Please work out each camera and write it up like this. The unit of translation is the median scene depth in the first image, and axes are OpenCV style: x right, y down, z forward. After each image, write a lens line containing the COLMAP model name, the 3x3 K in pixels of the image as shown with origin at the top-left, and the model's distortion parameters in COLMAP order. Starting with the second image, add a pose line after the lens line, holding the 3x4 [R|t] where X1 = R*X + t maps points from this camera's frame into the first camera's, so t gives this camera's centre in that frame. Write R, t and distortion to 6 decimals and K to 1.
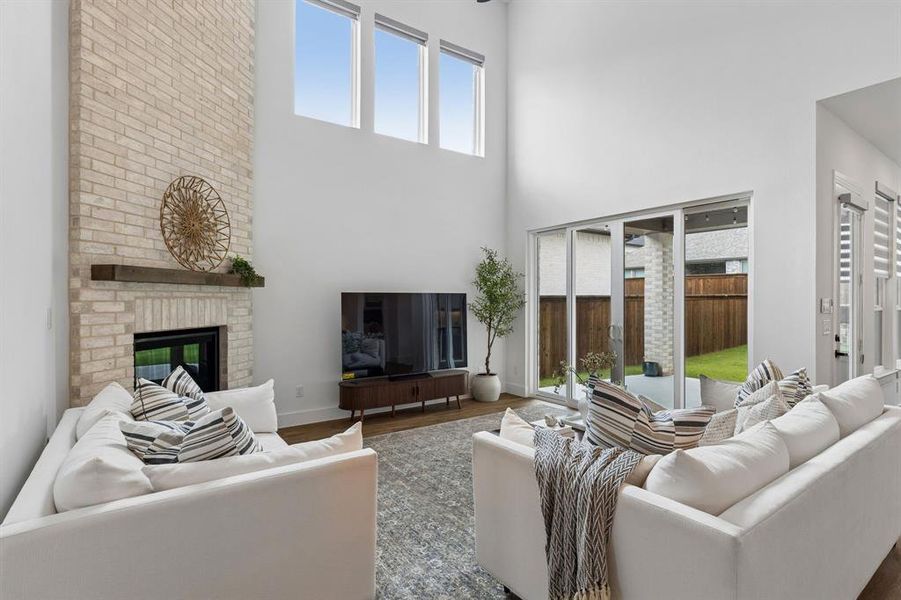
lens RADIAL K [[445.0, 0, 451.6], [0, 445.0, 300.3], [0, 0, 1]] dist [-0.008993, -0.000143]
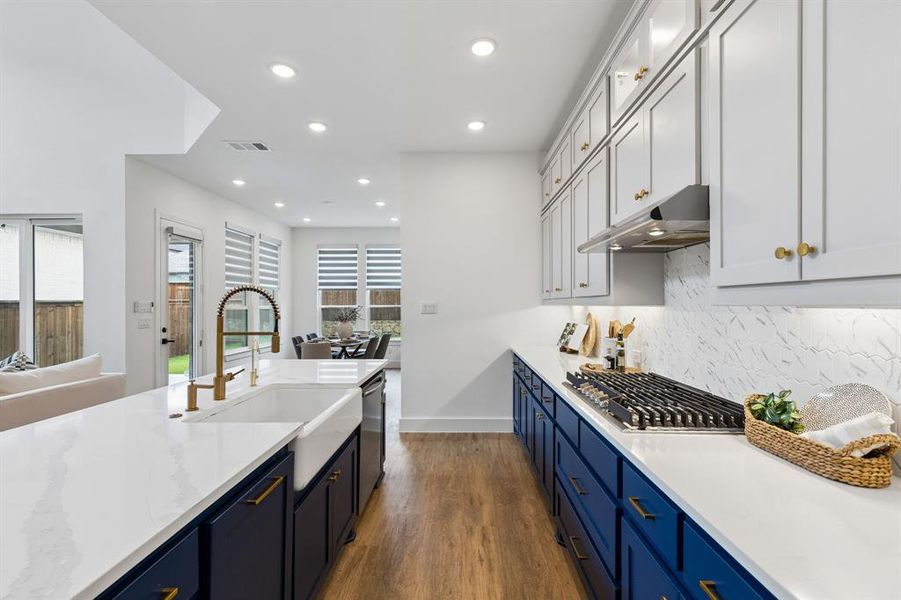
lens RADIAL K [[404.5, 0, 453.8], [0, 404.5, 300.5], [0, 0, 1]] dist [0.005550, -0.000583]
pose [[0.589497, -0.003225, 0.807764, 0.417805], [0.011676, 0.999922, -0.004529, 0.009441], [-0.807686, 0.012101, 0.589489, -0.528434]]
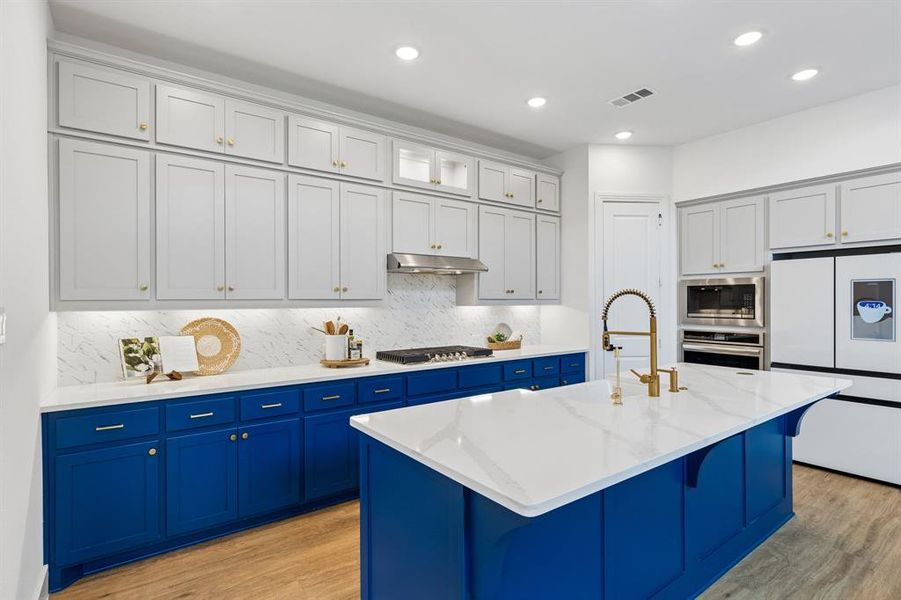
lens RADIAL K [[445.0, 0, 452.9], [0, 445.0, 305.2], [0, 0, 1]] dist [-0.008993, -0.000143]
pose [[-0.999724, 0.001240, -0.023465, 0.966115], [0.001030, 0.999959, 0.008952, 0.005100], [0.023475, 0.008925, -0.999685, 0.646174]]
